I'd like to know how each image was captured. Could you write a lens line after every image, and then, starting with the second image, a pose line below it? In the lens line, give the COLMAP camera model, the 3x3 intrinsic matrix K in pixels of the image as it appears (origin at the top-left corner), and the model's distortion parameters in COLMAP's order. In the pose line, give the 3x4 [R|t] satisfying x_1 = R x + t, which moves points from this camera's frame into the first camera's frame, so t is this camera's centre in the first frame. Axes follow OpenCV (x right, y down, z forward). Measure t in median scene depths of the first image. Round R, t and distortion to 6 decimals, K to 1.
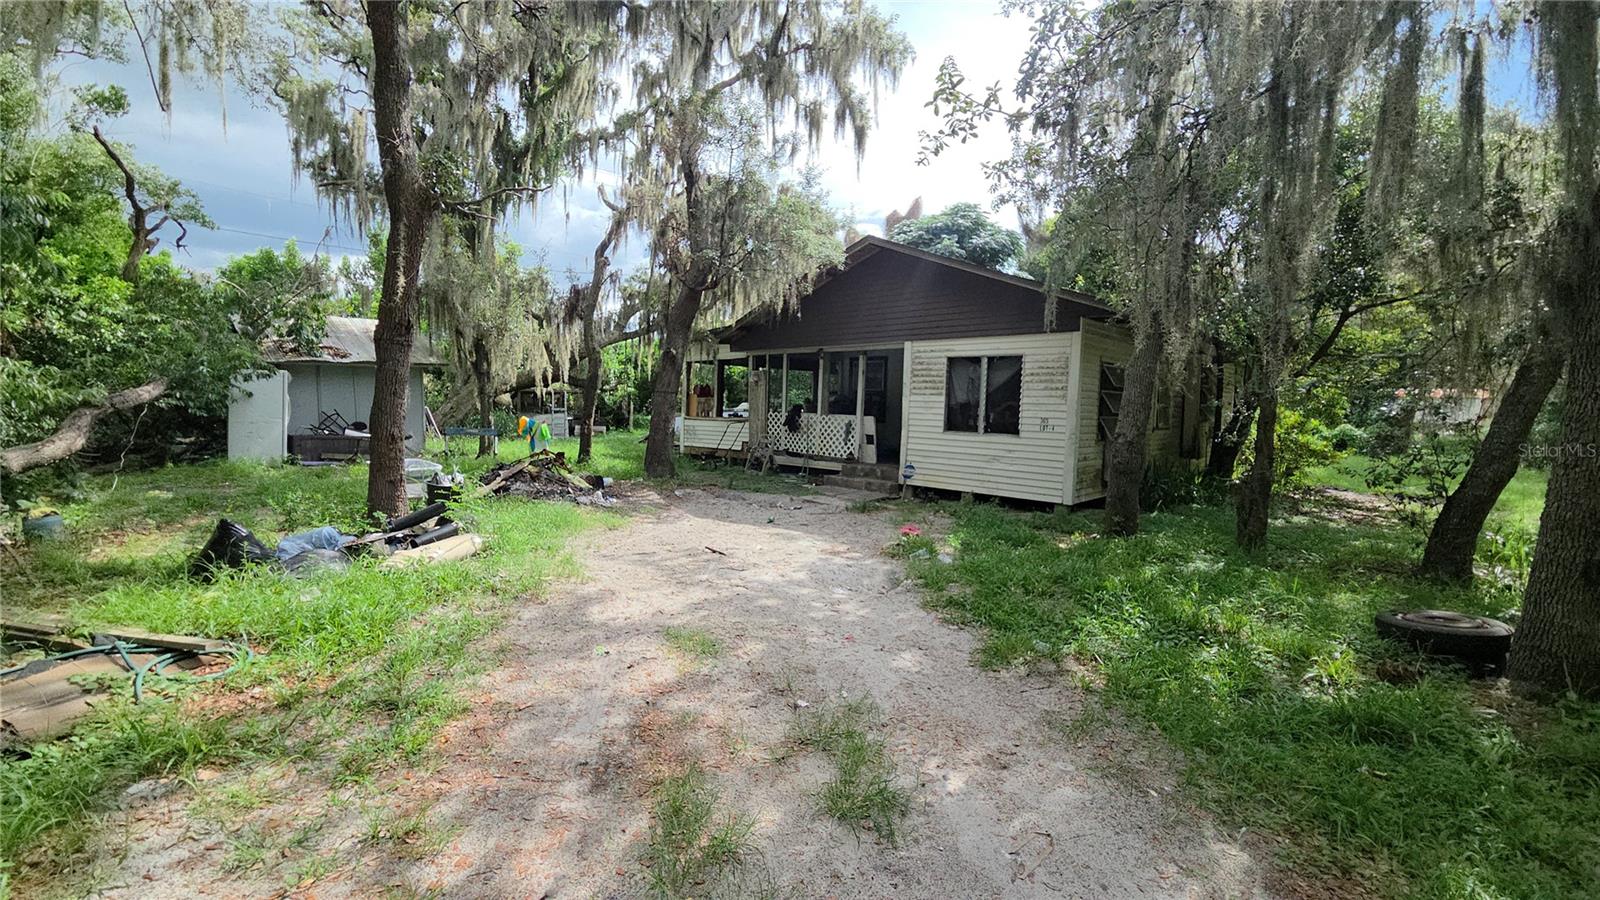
lens RADIAL K [[648.2, 0, 796.2], [0, 648.2, 444.3], [0, 0, 1]] dist [0.024575, -0.015943]
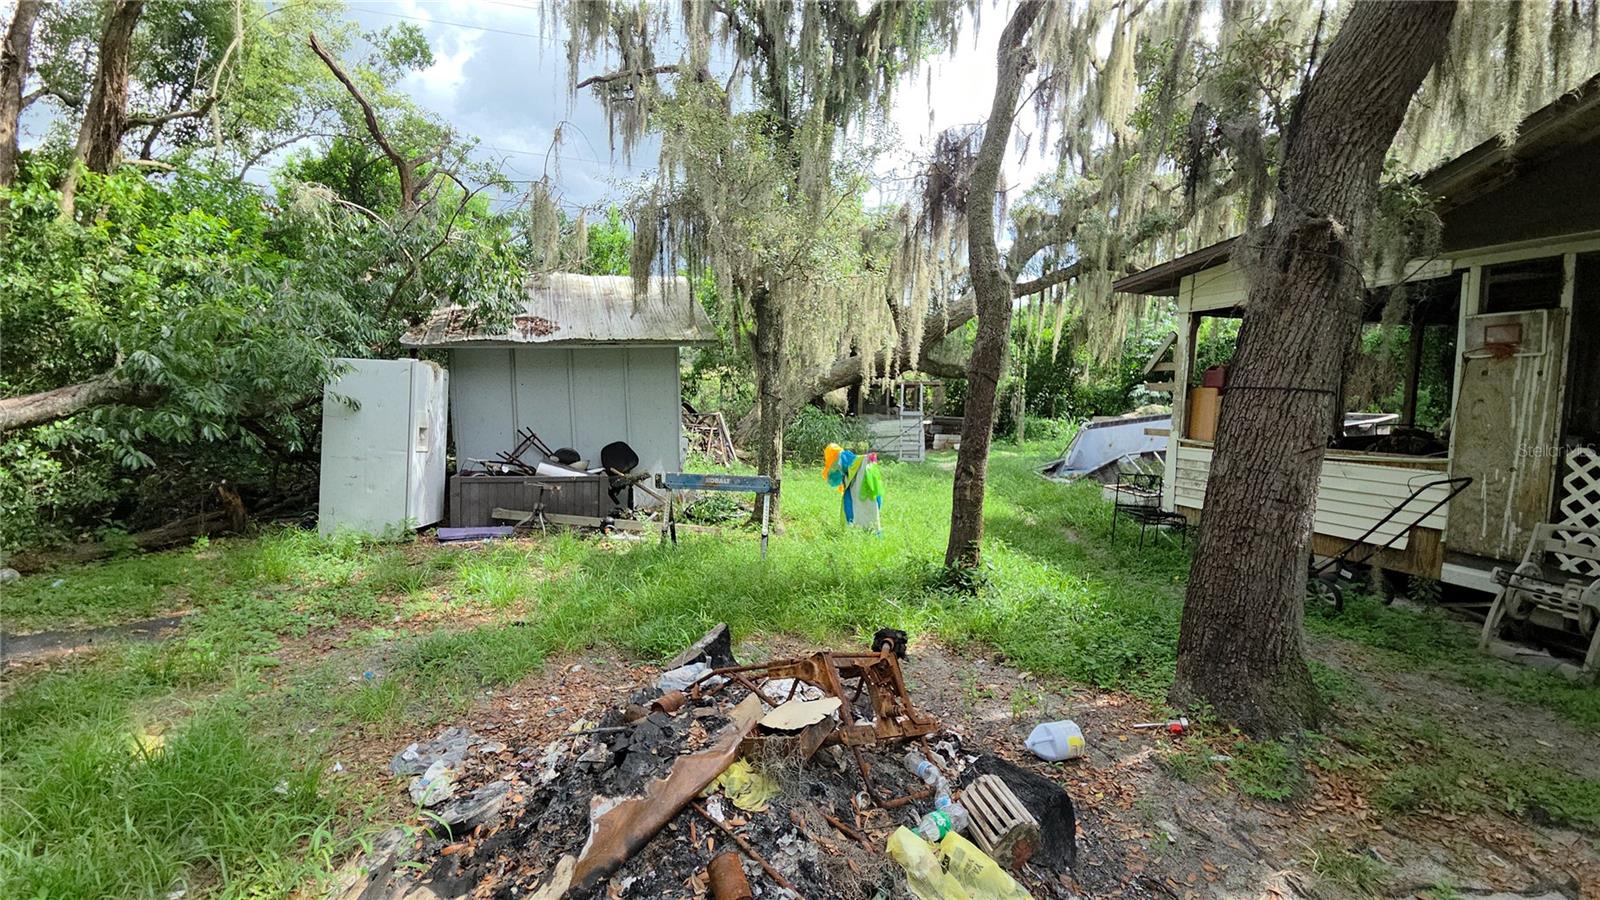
lens RADIAL K [[648.2, 0, 796.2], [0, 648.2, 444.3], [0, 0, 1]] dist [0.024575, -0.015943]
pose [[0.861135, 0.028728, -0.507563, -0.199888], [-0.019747, 0.999539, 0.023071, -0.050737], [0.507992, -0.009844, 0.861306, 0.572346]]
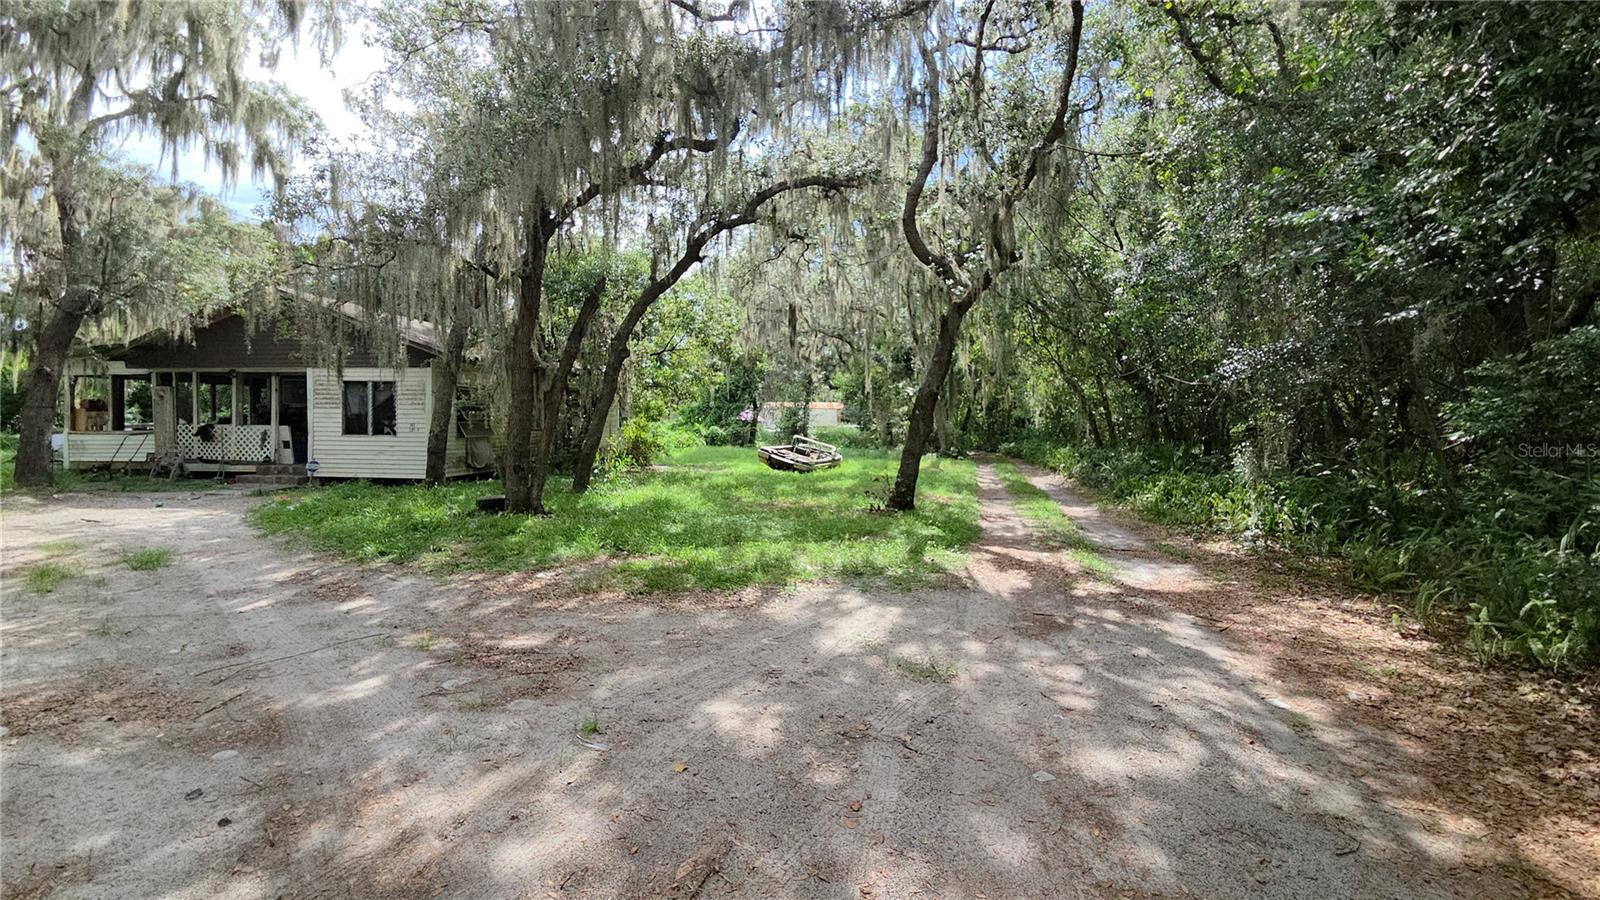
lens RADIAL K [[648.2, 0, 796.2], [0, 648.2, 444.3], [0, 0, 1]] dist [0.024575, -0.015943]
pose [[0.792509, -0.039619, 0.608572, 0.115798], [0.050780, 0.998709, -0.001110, 0.039198], [-0.607742, 0.031783, 0.793498, -0.527371]]
